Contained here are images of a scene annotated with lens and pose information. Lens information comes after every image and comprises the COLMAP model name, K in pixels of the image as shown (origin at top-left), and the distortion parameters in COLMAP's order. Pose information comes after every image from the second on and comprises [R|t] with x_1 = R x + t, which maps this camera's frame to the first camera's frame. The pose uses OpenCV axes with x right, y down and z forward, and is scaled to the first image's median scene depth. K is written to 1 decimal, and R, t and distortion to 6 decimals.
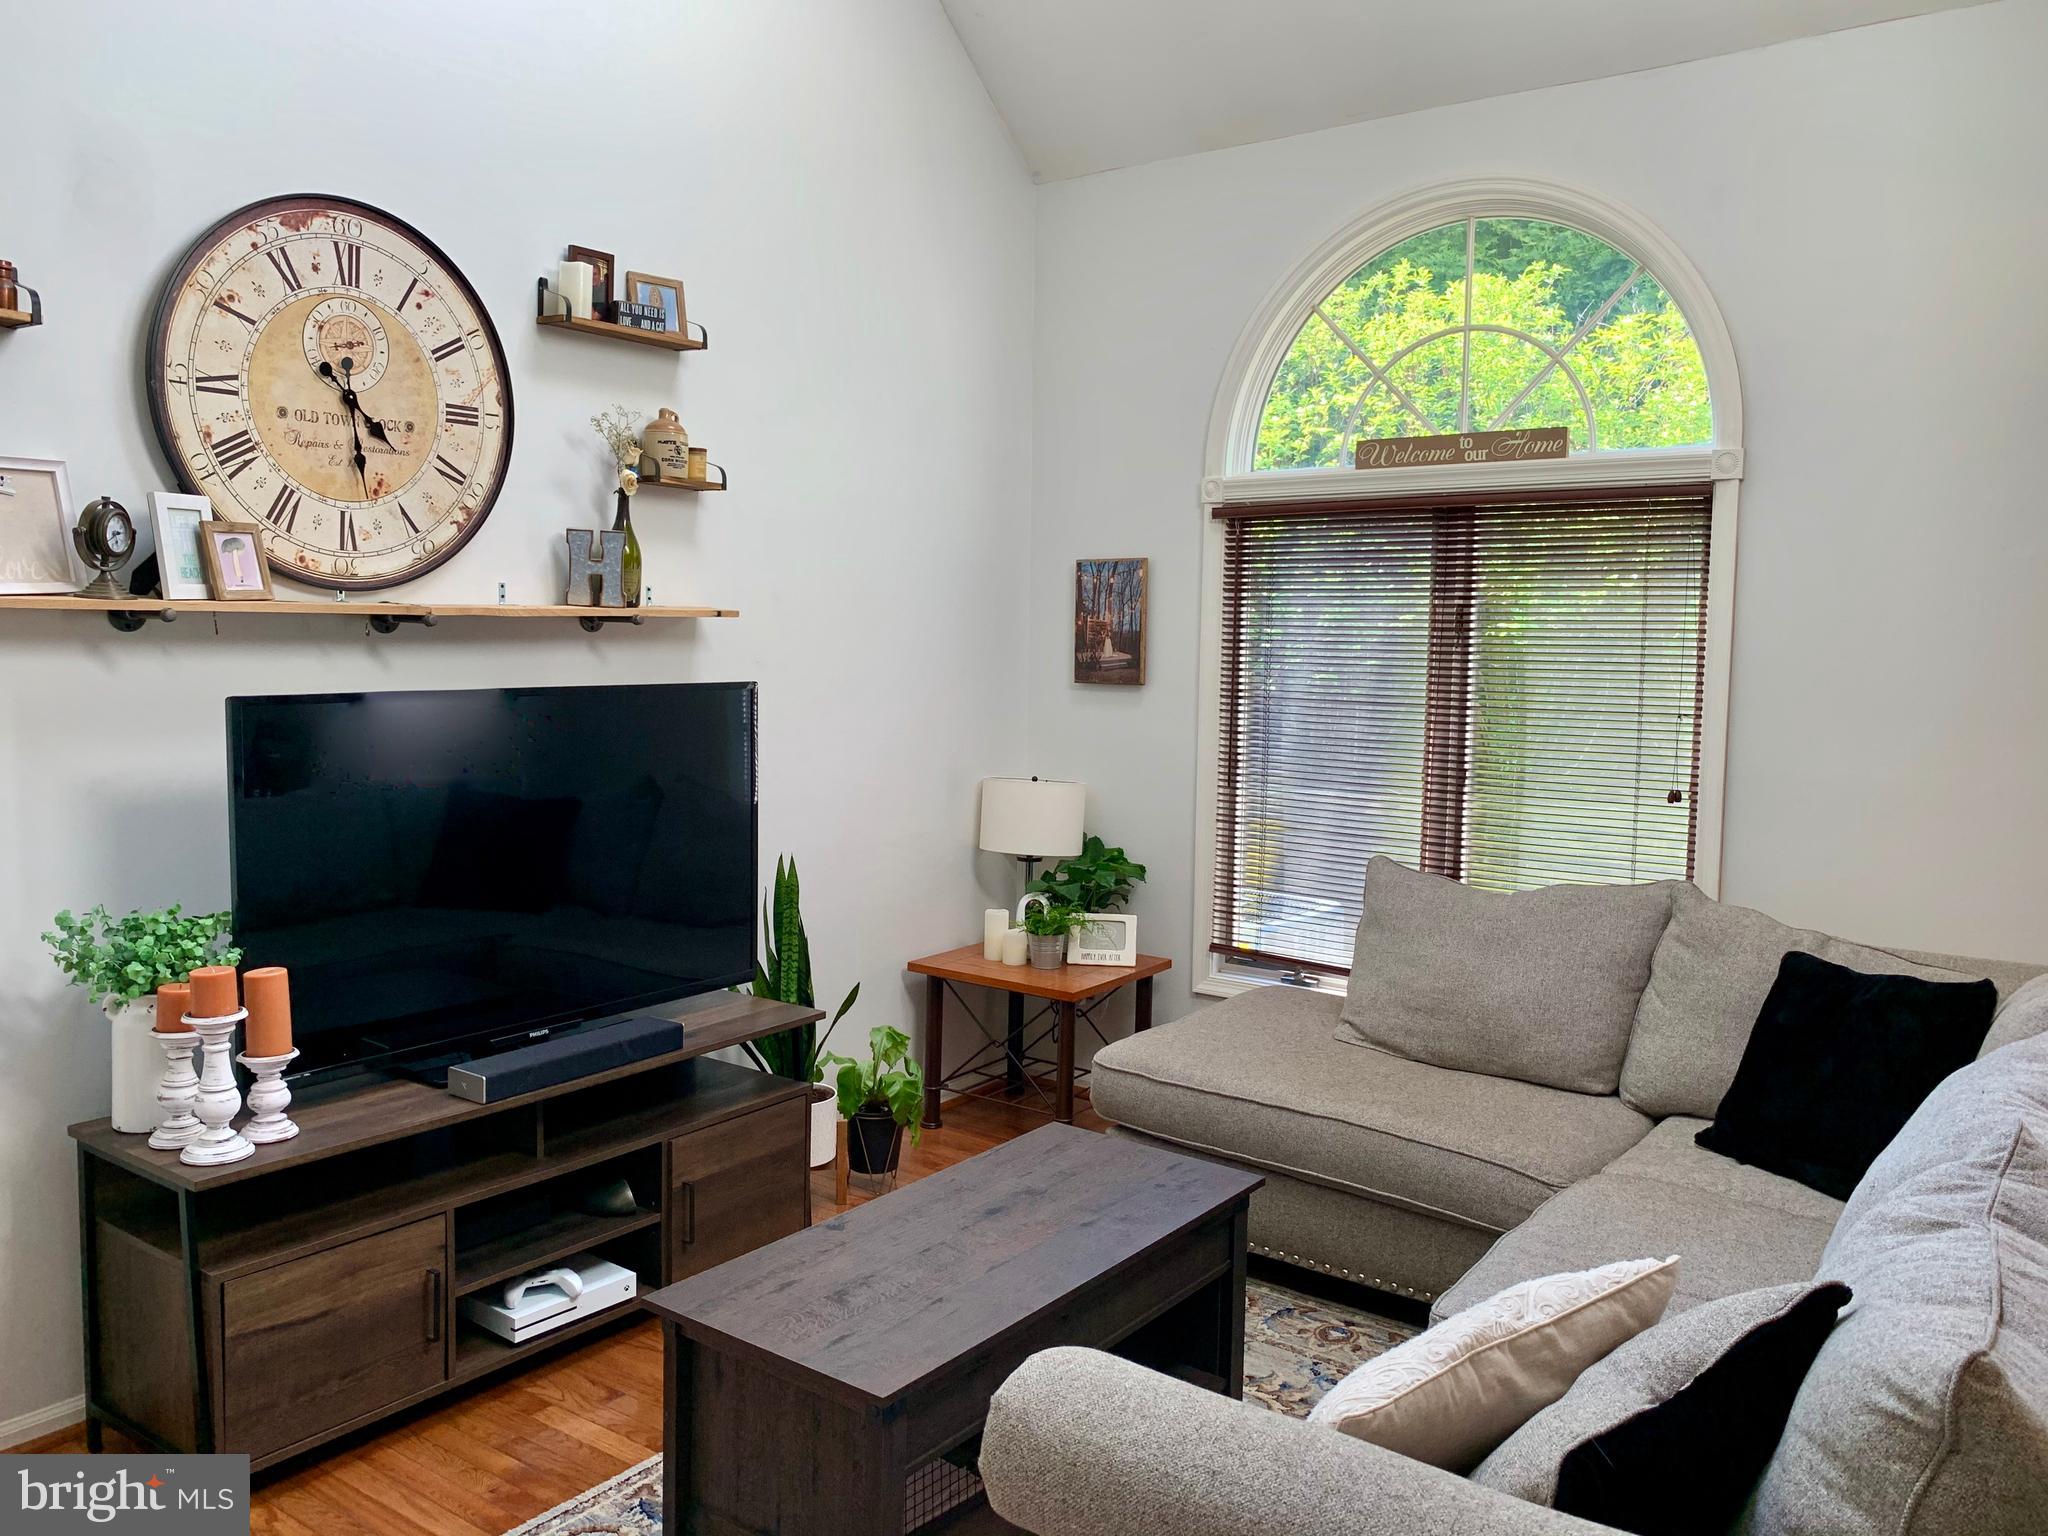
lens RADIAL K [[1585.4, 0, 1017.0], [0, 1585.4, 750.7], [0, 0, 1]] dist [0.040102, -0.053588]
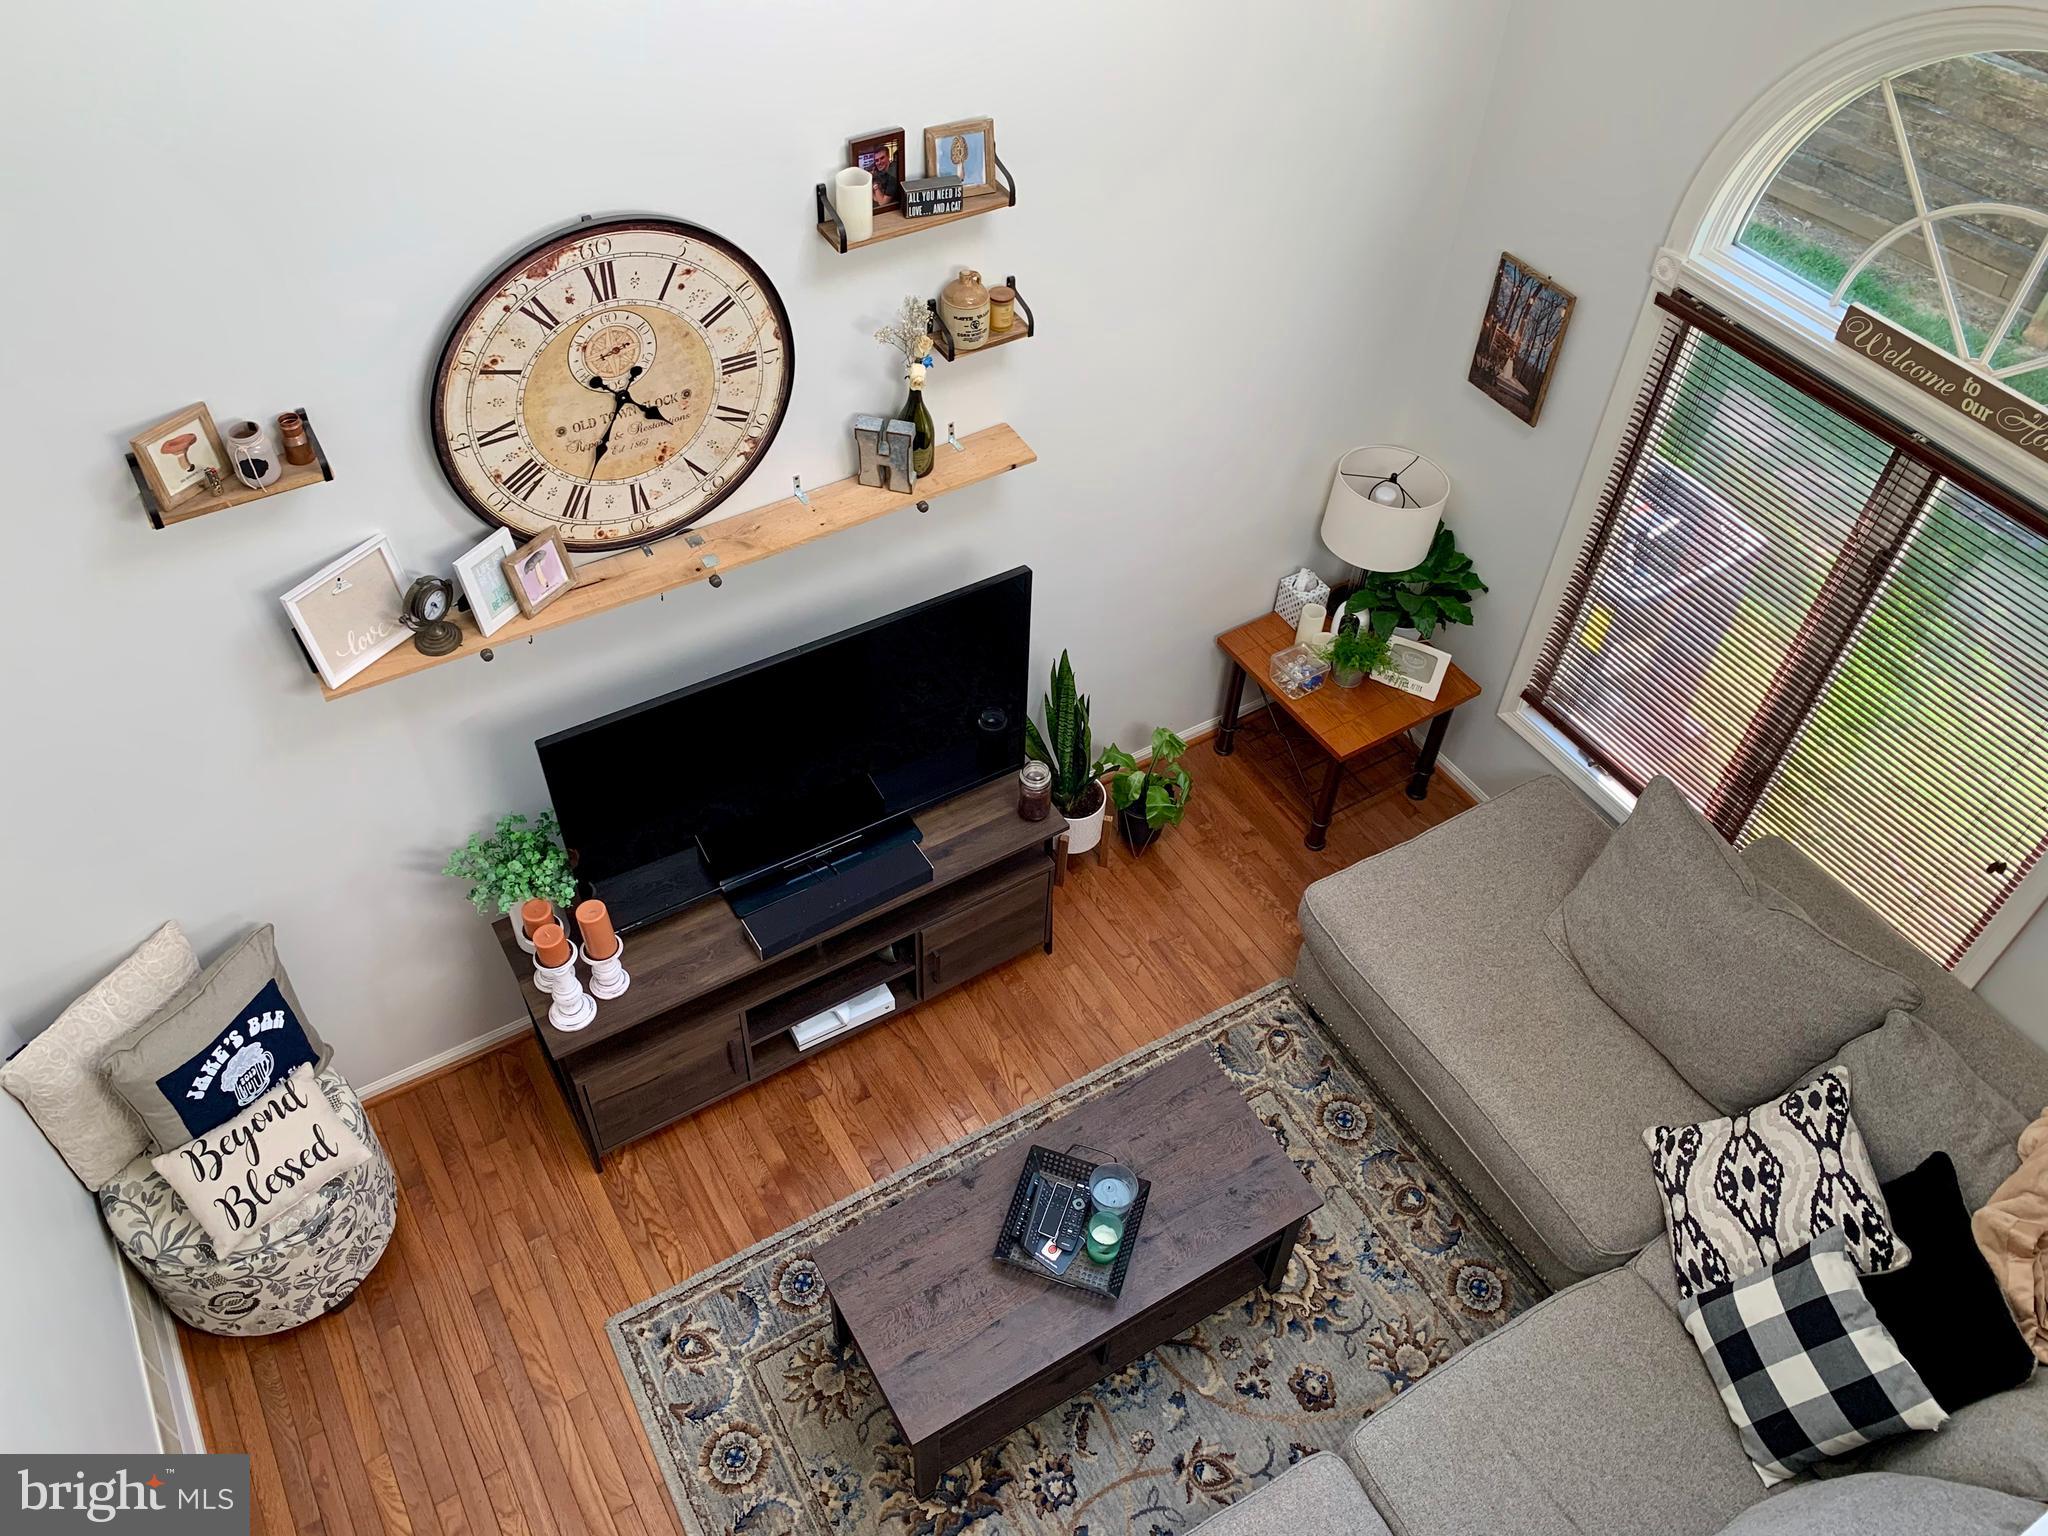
lens RADIAL K [[1585.4, 0, 1017.1], [0, 1585.4, 728.2], [0, 0, 1]] dist [0.040102, -0.053588]
pose [[0.922677, 0.285126, -0.259557, 0.134086], [-0.038042, 0.737206, 0.674596, -0.729429], [0.383691, -0.612561, 0.691050, 0.250795]]
